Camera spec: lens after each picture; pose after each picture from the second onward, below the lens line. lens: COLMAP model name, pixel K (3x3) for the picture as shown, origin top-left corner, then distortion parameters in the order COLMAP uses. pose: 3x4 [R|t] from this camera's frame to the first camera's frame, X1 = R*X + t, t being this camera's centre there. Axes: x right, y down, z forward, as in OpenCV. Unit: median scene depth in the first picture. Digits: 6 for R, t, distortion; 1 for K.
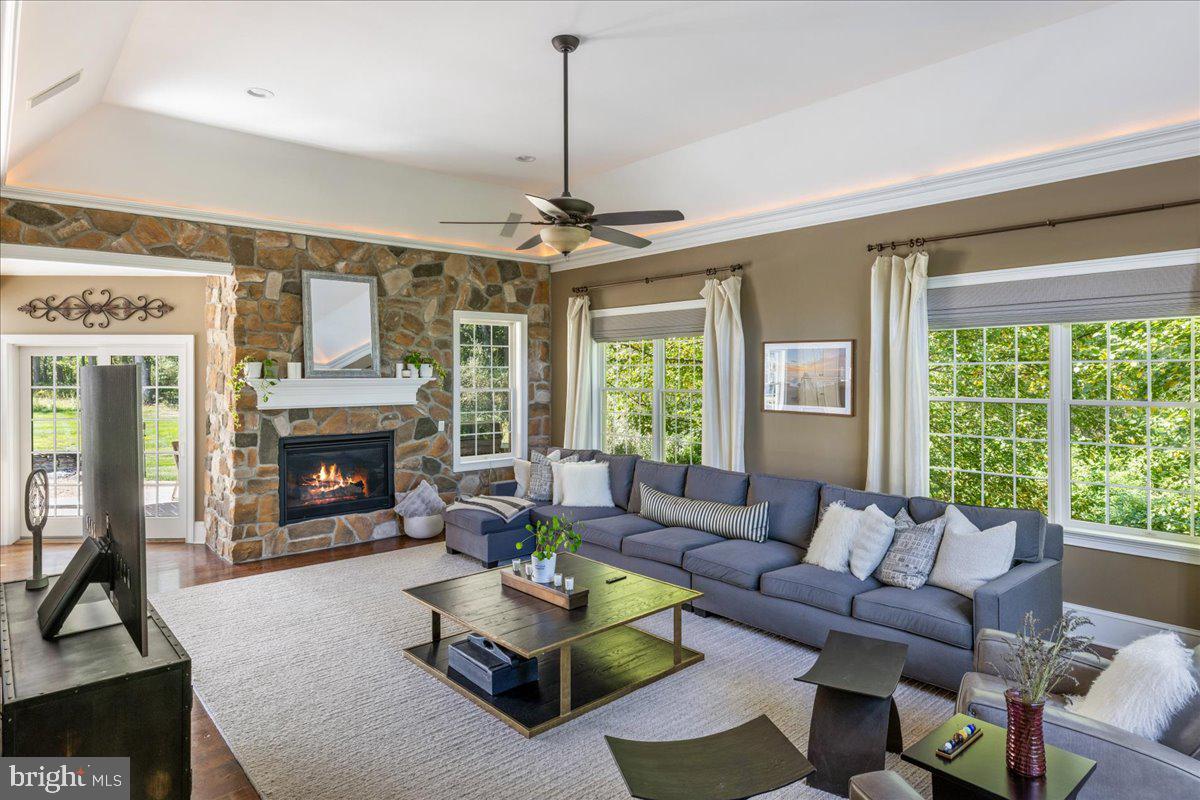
lens RADIAL K [[693.9, 0, 601.0], [0, 693.9, 386.4], [0, 0, 1]] dist [0.001030, 0.000354]
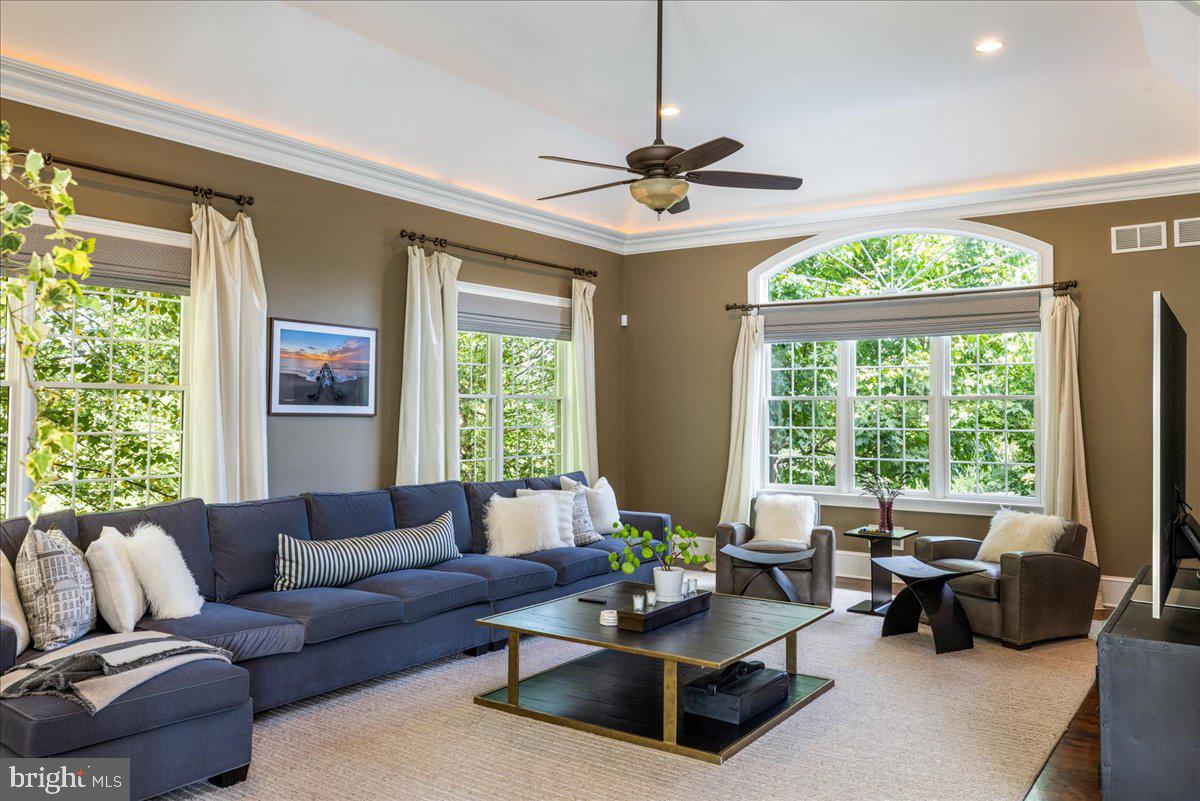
lens RADIAL K [[940.3, 0, 600.0], [0, 940.3, 400.5], [0, 0, 1]] dist [-0.037123, 0.001635]
pose [[-0.243592, 0.000247, 0.969878, -0.789864], [-0.003315, 0.999994, -0.001087, 0.021718], [-0.969872, -0.003480, -0.243590, 0.920132]]
